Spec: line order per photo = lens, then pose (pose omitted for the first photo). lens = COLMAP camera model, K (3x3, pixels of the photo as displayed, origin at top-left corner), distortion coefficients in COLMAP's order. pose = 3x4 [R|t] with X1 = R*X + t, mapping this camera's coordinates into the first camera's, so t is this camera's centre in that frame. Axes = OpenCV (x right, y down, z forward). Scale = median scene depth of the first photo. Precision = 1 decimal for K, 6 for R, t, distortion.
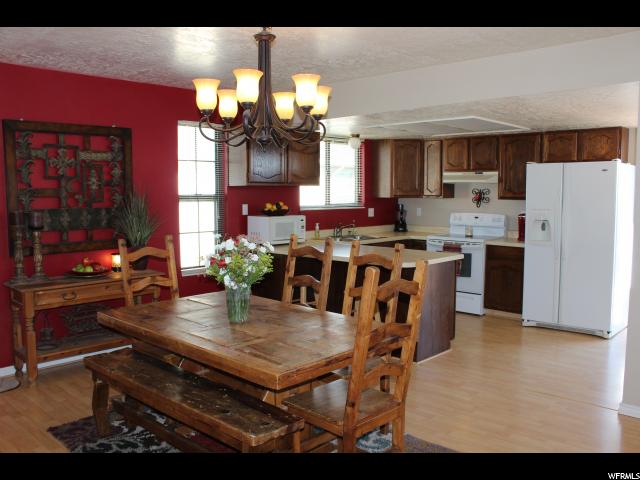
lens RADIAL K [[567.9, 0, 320.0], [0, 567.9, 240.0], [0, 0, 1]] dist [-0.130513, 0.153375]
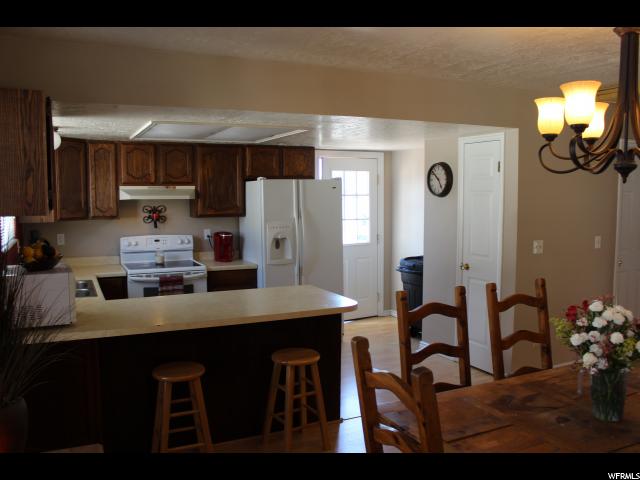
lens RADIAL K [[567.9, 0, 320.0], [0, 567.9, 240.0], [0, 0, 1]] dist [-0.130513, 0.153375]
pose [[0.362018, -0.080686, 0.928673, -0.415935], [0.083899, 0.995024, 0.053745, -0.067778], [-0.928388, 0.058458, 0.366986, 0.493333]]
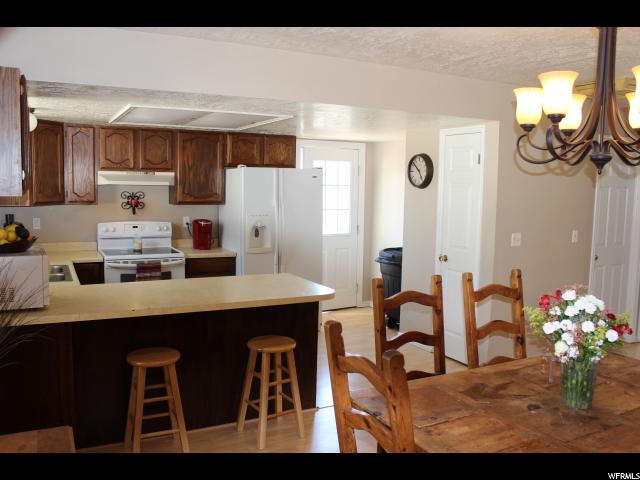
lens RADIAL K [[567.9, 0, 320.0], [0, 567.9, 240.0], [0, 0, 1]] dist [-0.130513, 0.153375]
pose [[0.333290, -0.087177, 0.938785, -0.413815], [0.063655, 0.995525, 0.069847, -0.063292], [-0.940673, 0.036479, 0.337347, 0.491063]]
